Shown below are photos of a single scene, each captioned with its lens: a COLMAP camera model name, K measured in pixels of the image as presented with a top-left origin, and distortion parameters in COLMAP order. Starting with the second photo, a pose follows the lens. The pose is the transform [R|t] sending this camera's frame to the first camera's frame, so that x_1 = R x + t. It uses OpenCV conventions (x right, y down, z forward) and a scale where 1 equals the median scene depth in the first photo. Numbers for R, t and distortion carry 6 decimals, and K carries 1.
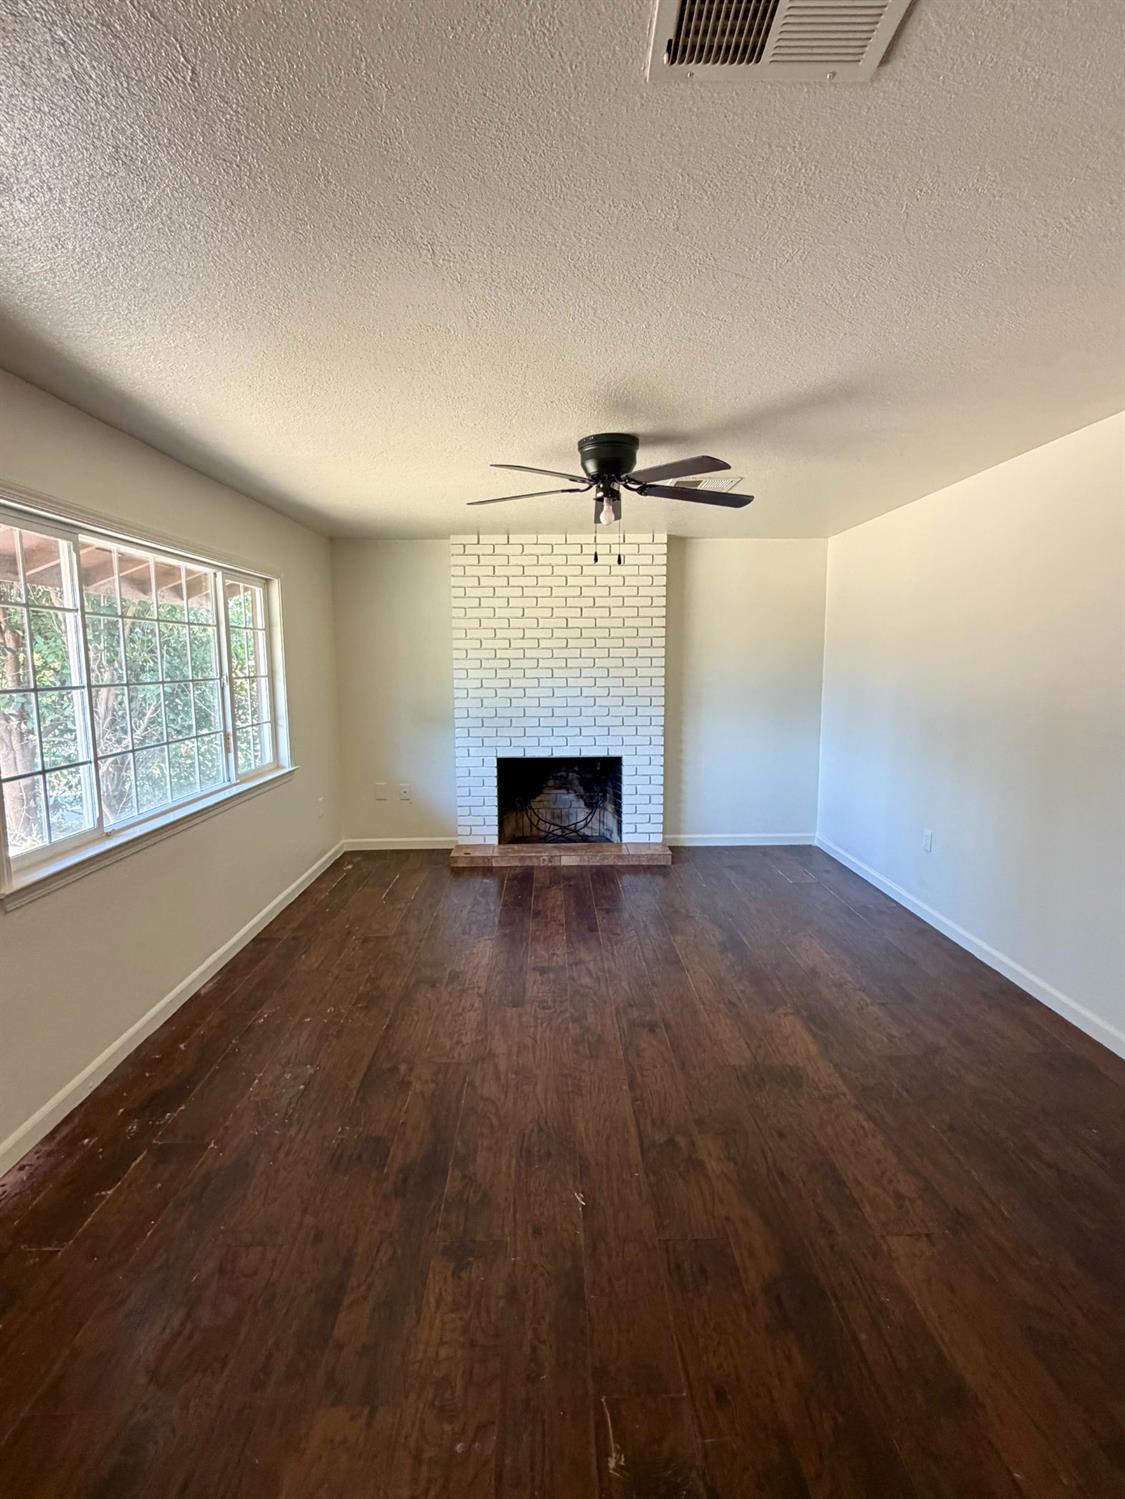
lens RADIAL K [[724.1, 0, 565.9], [0, 724.1, 746.8], [0, 0, 1]] dist [-0.000241, -0.000159]
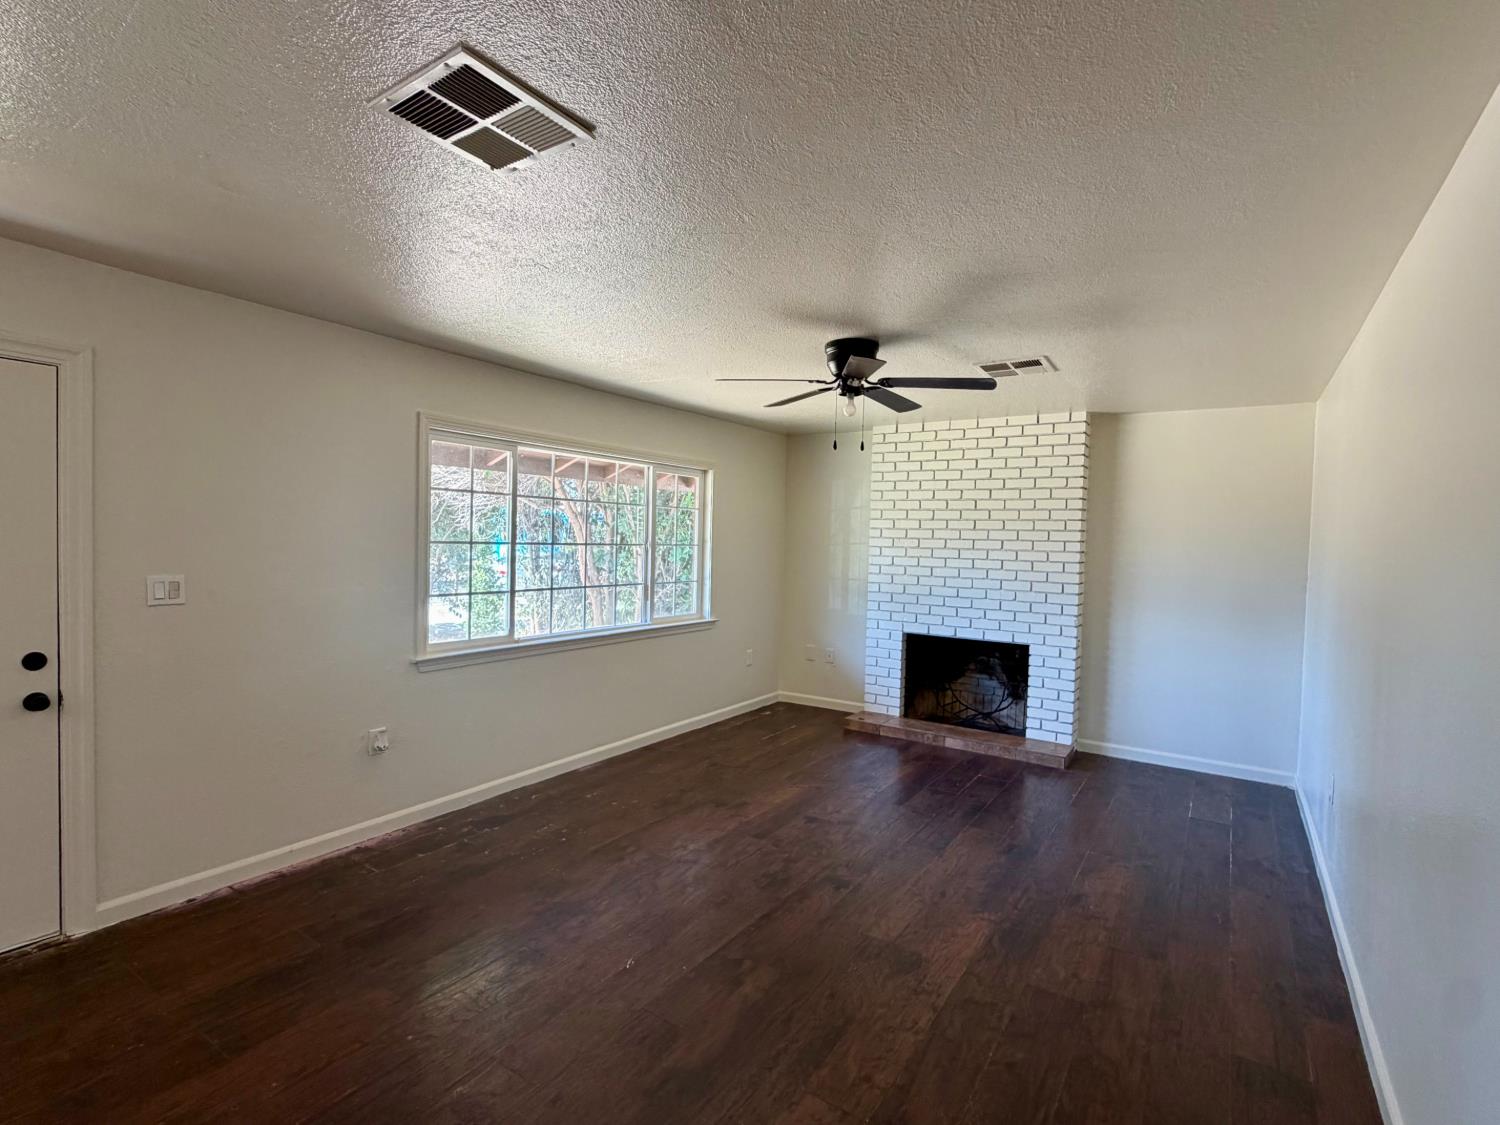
lens RADIAL K [[724.6, 0, 753.9], [0, 724.6, 561.0], [0, 0, 1]] dist [-0.000241, -0.000159]
pose [[0.823707, 0.047773, -0.564999, 0.325273], [-0.100326, 0.993002, -0.062302, -0.000599], [0.558069, 0.108002, 0.822736, 0.010518]]
